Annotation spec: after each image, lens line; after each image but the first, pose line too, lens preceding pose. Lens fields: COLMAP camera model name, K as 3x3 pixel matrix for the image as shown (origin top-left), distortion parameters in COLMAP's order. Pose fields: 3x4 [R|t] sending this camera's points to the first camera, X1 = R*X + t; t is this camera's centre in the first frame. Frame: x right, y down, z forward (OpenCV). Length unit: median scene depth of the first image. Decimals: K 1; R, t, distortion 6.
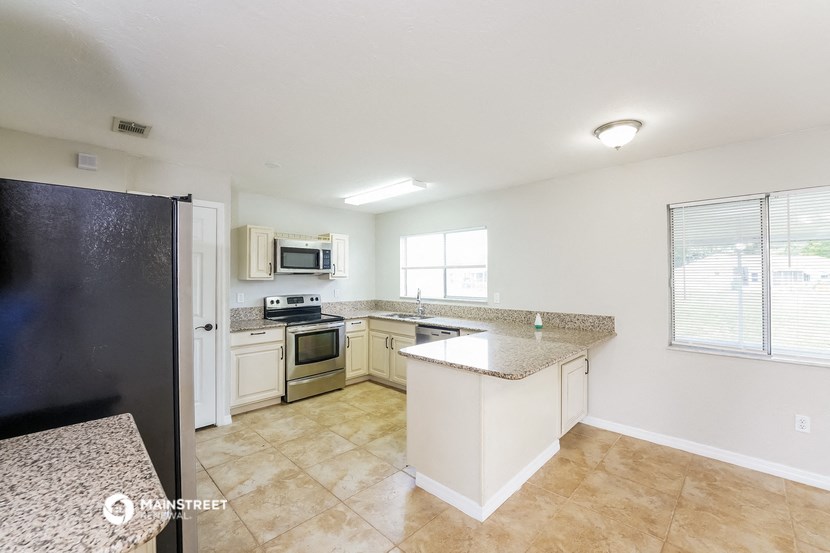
lens RADIAL K [[347.6, 0, 424.1], [0, 347.6, 271.5], [0, 0, 1]] dist [-0.008586, 0.001672]
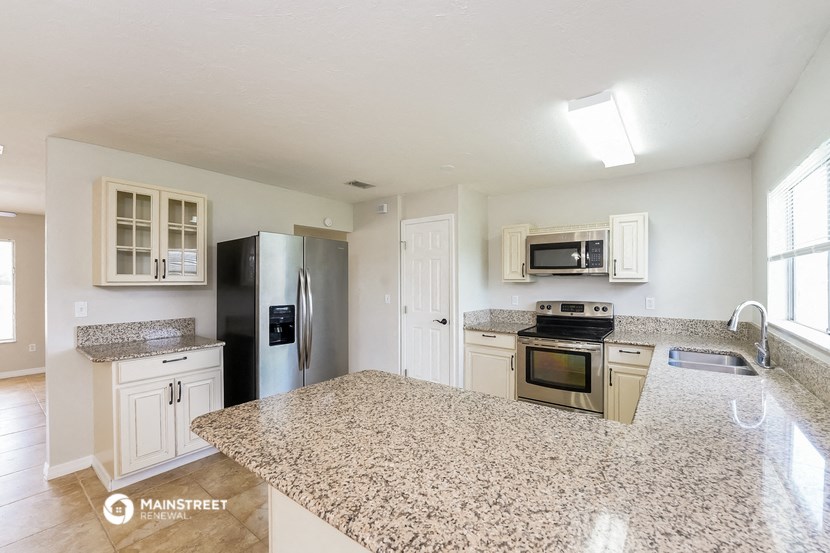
lens RADIAL K [[347.6, 0, 416.4], [0, 347.6, 280.4], [0, 0, 1]] dist [-0.008586, 0.001672]
pose [[0.103517, -0.001412, -0.994627, 0.408072], [0.016120, 0.999870, 0.000258, 0.013824], [0.994497, -0.016060, 0.103526, 0.587320]]
